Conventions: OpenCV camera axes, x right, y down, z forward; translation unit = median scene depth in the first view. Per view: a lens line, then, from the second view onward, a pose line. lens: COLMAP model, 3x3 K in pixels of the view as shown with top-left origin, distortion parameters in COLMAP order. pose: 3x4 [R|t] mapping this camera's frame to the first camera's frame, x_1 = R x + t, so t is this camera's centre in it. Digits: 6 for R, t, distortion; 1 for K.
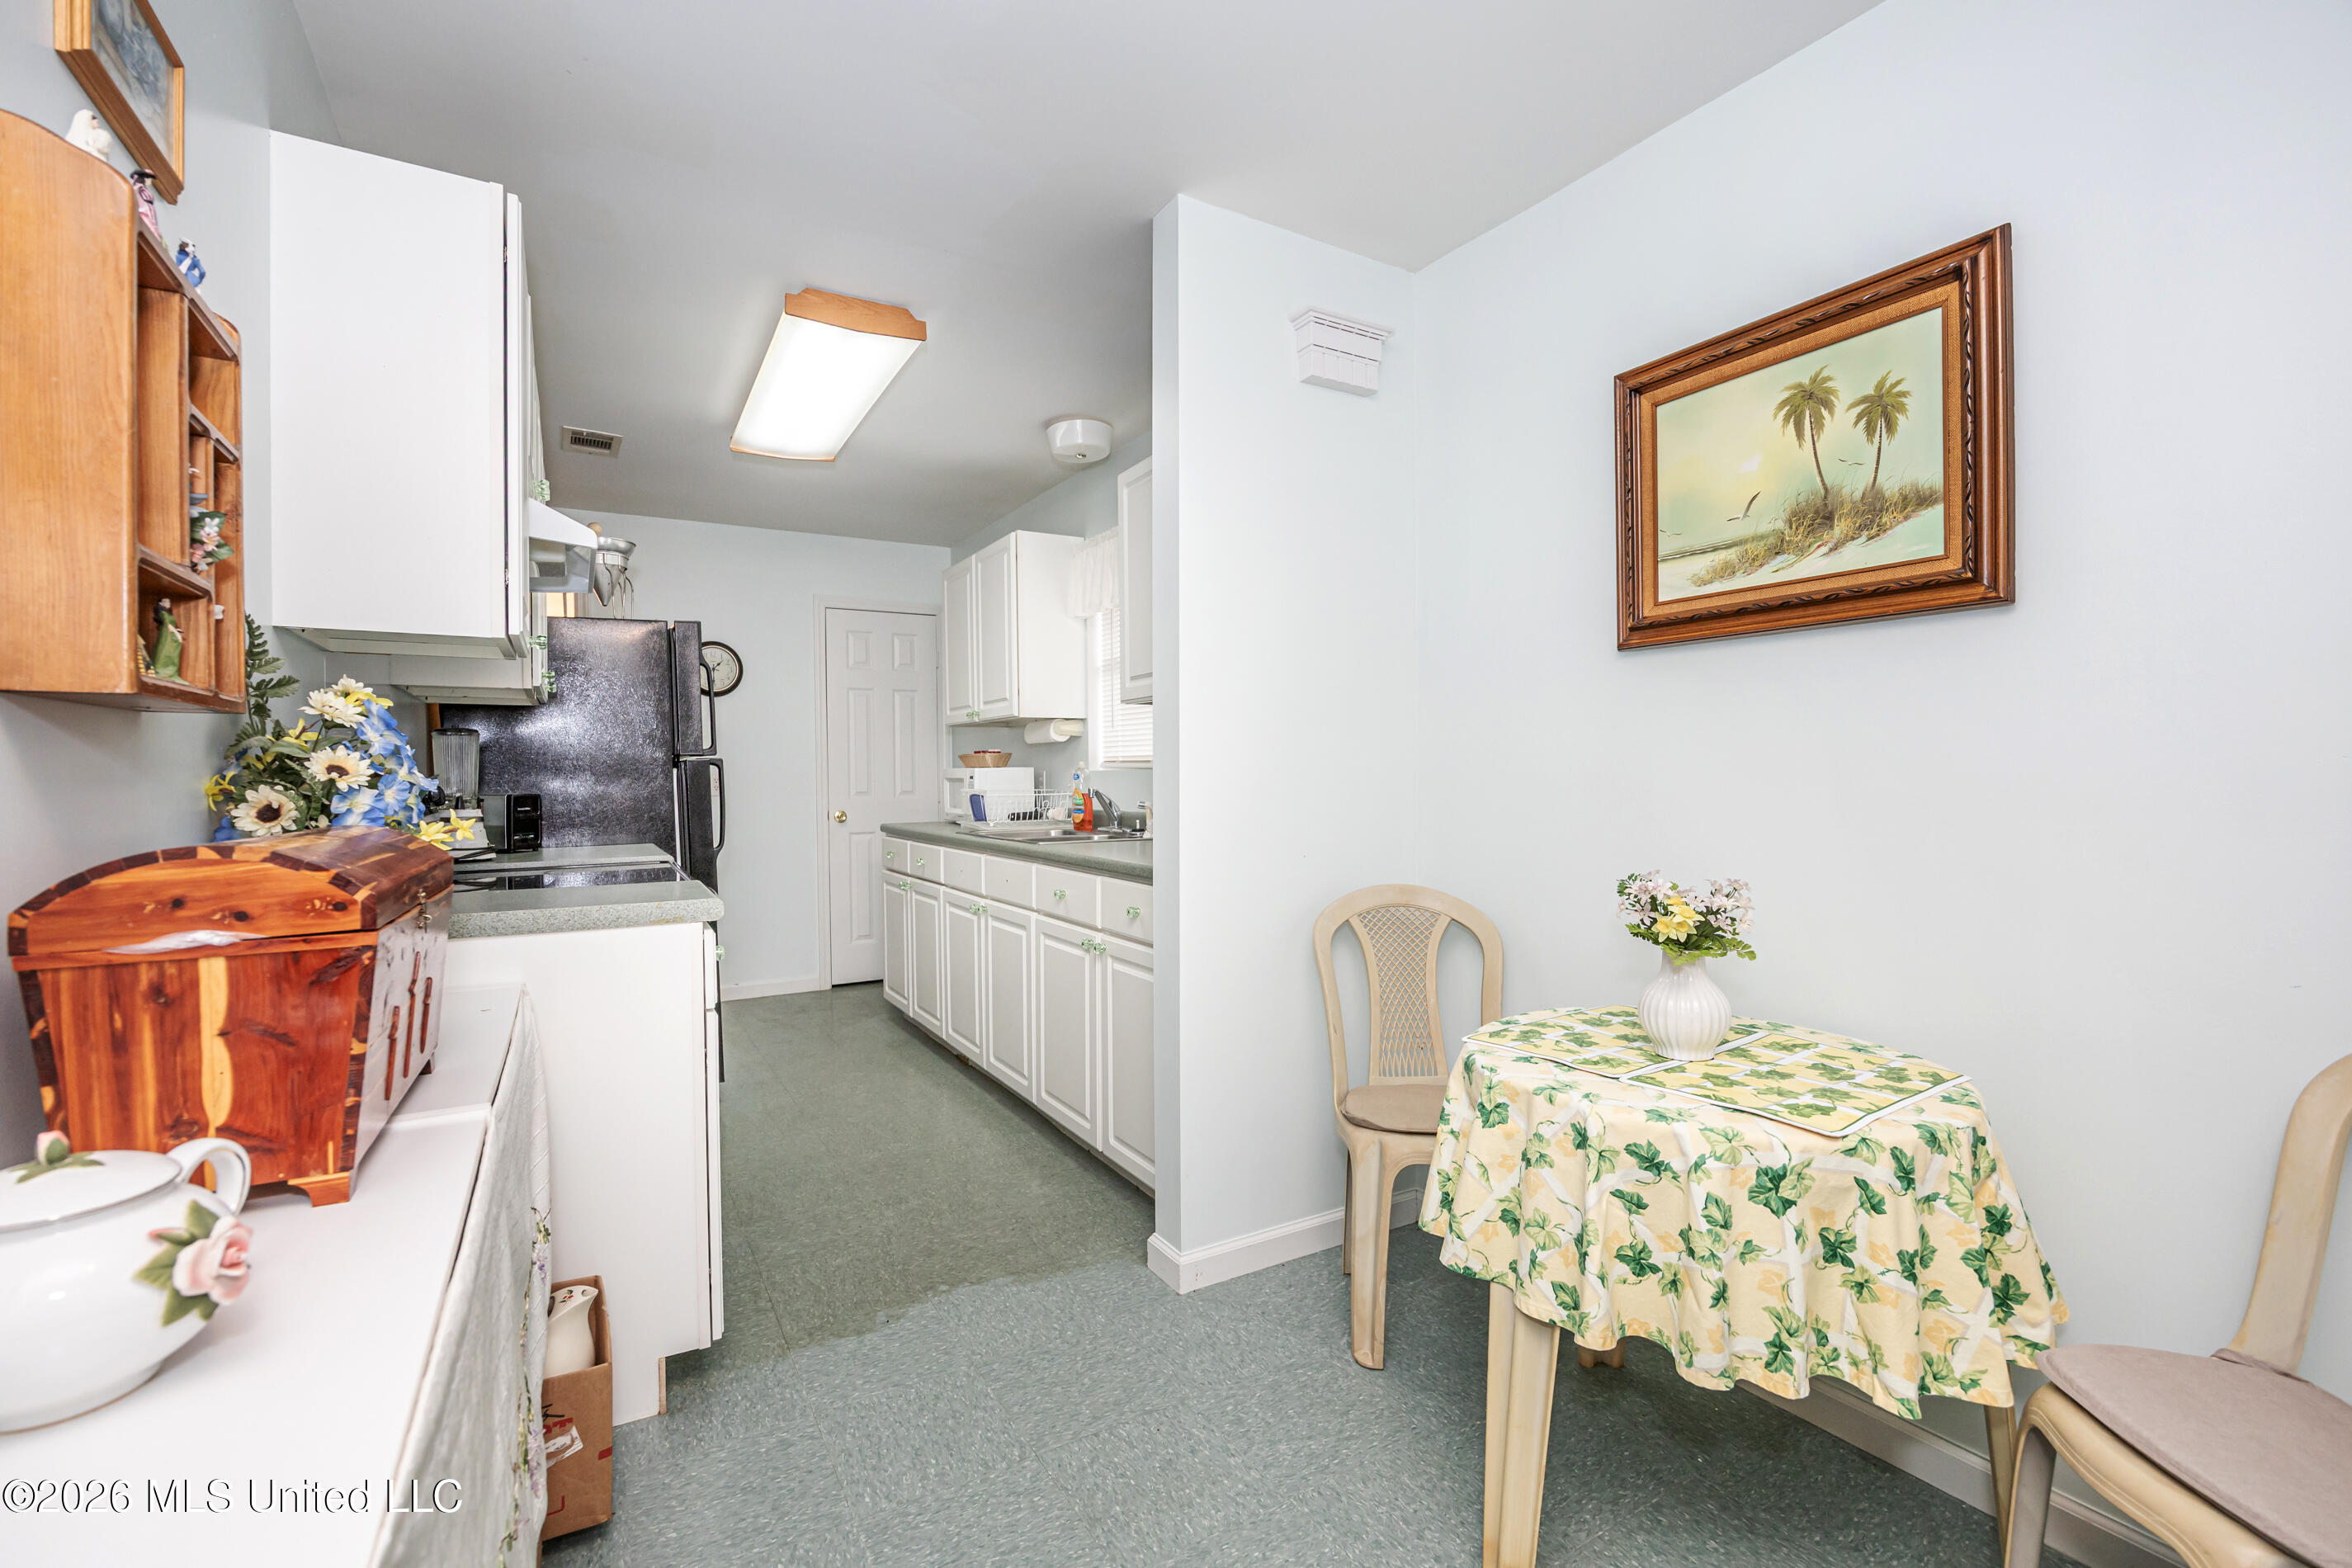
lens RADIAL K [[1039.8, 0, 1182.5], [0, 1039.8, 792.4], [0, 0, 1]] dist [-0.001693, -0.000109]
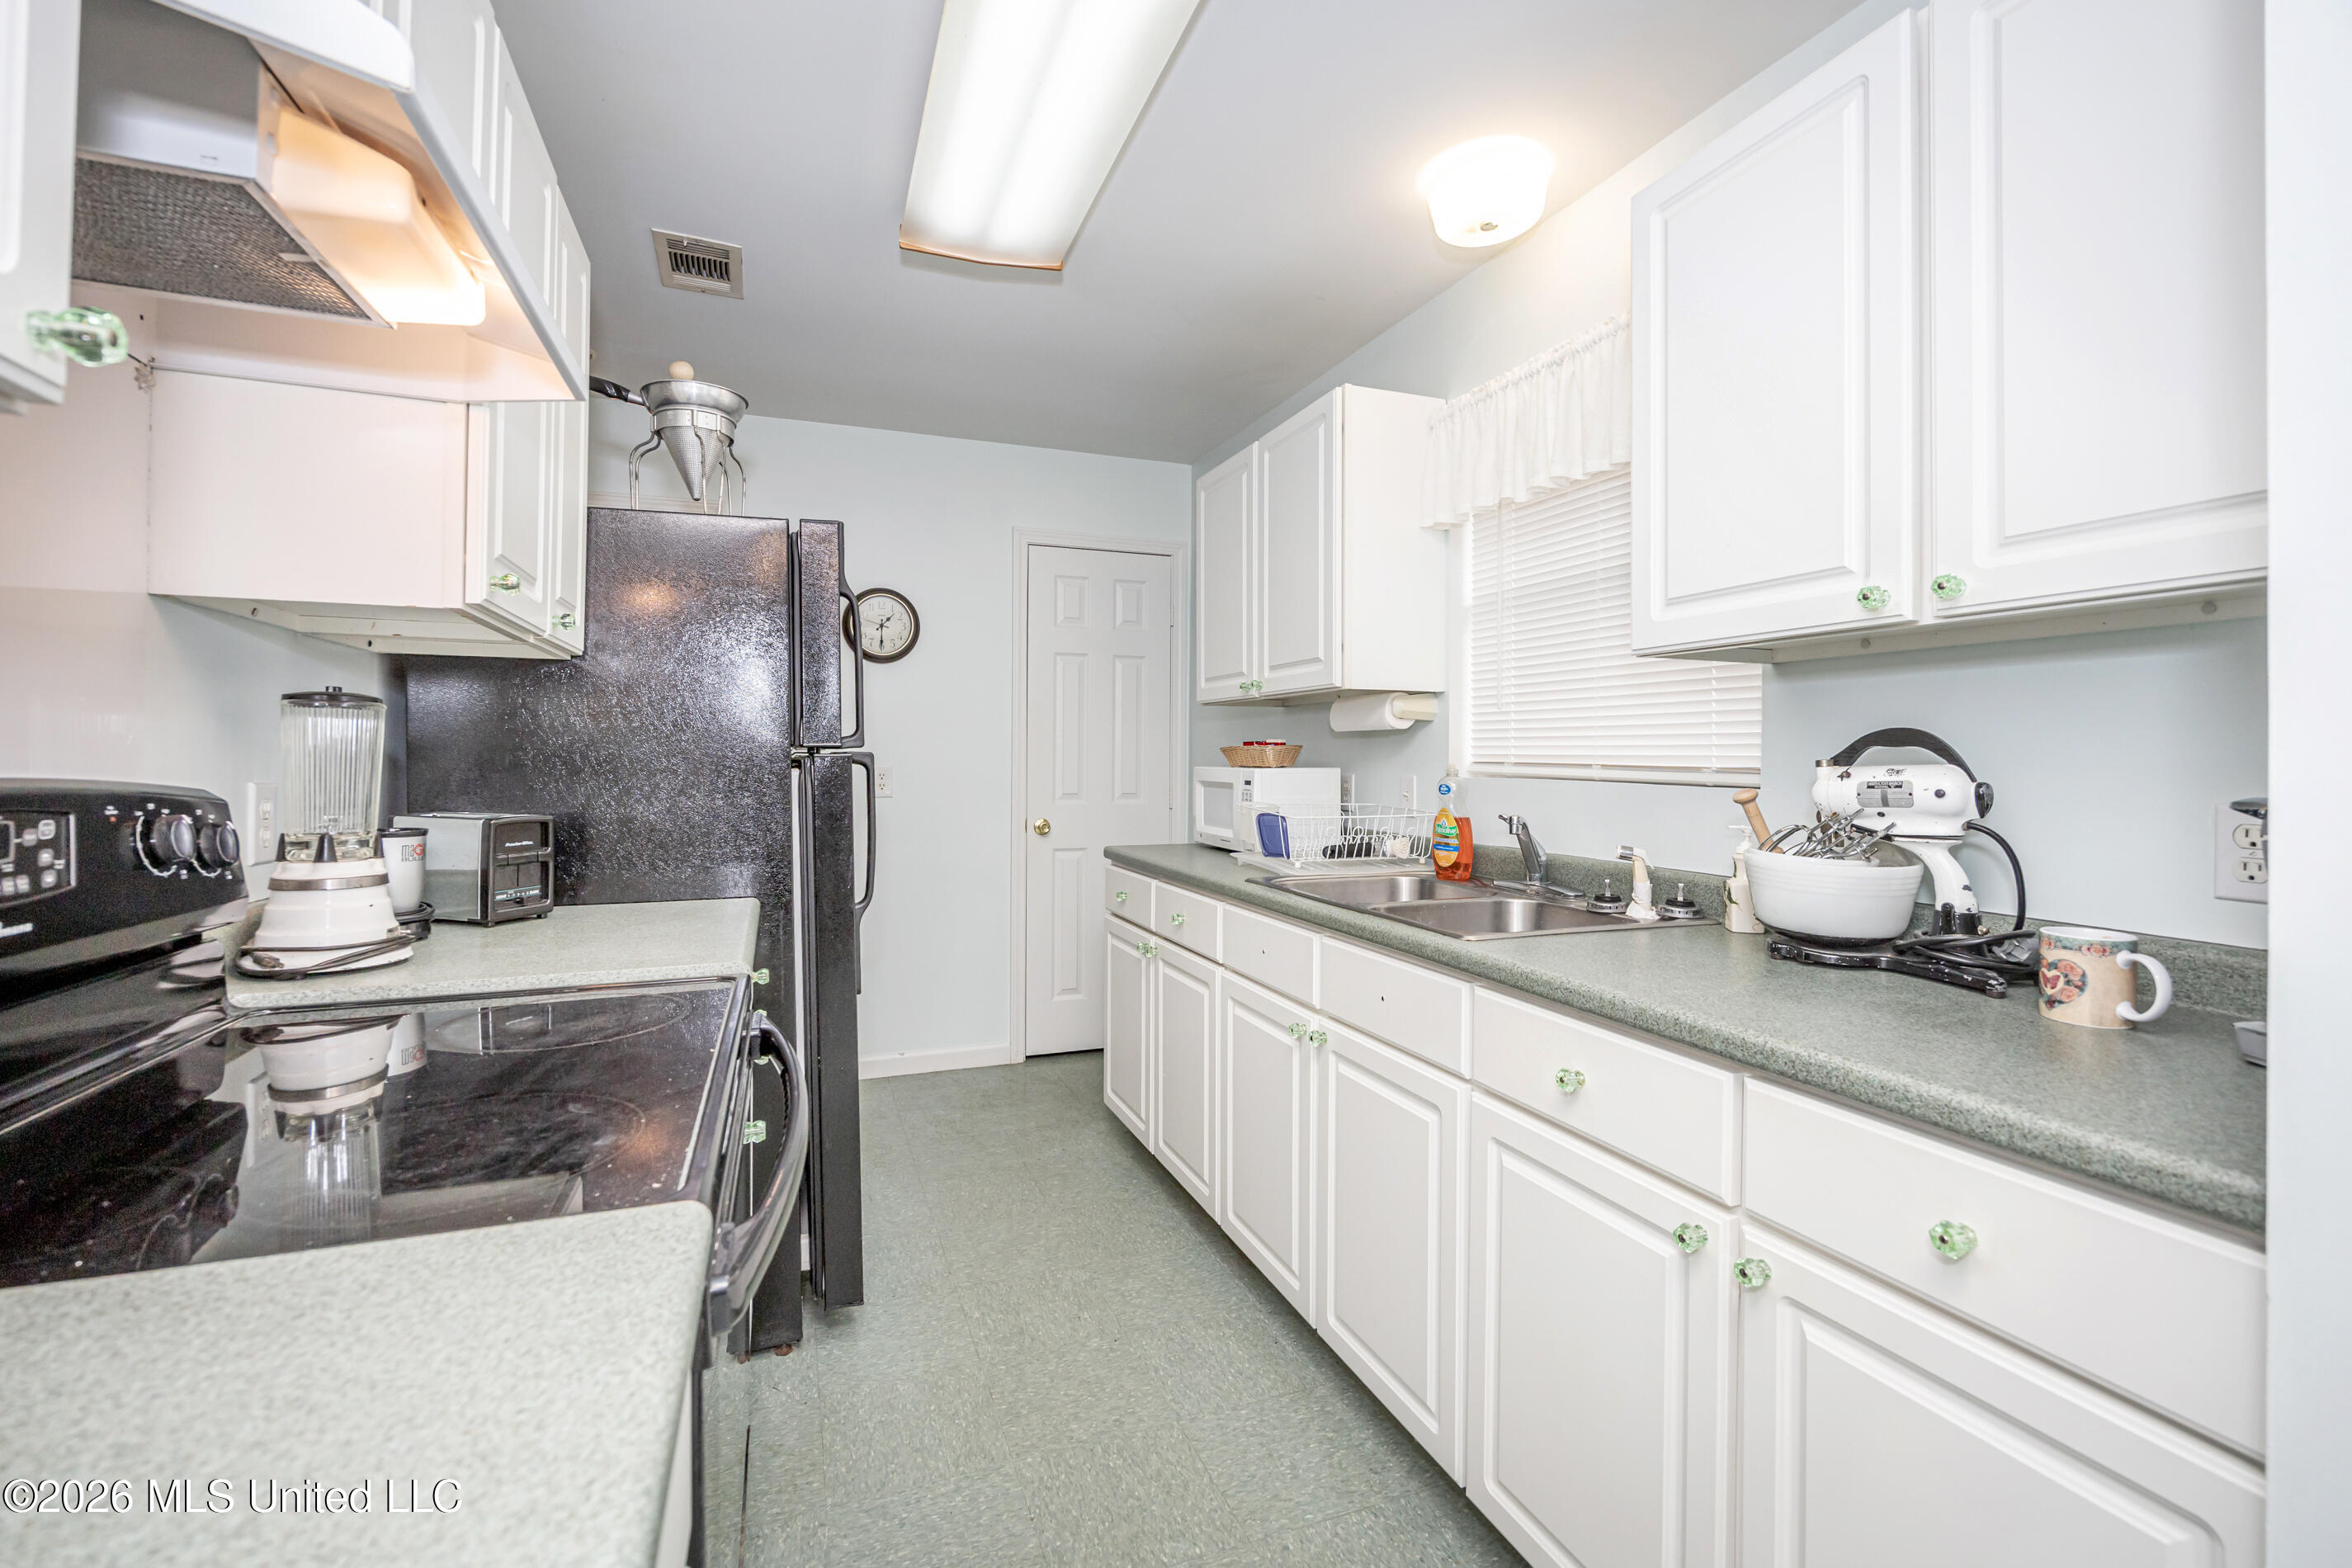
lens RADIAL K [[996.9, 0, 1177.1], [0, 996.9, 746.5], [0, 0, 1]] dist [0.011156, 0.000223]
pose [[0.987240, 0.012501, -0.158751, -0.155450], [-0.017109, 0.999470, -0.027690, -0.020080], [0.158321, 0.030052, 0.986930, 0.399673]]
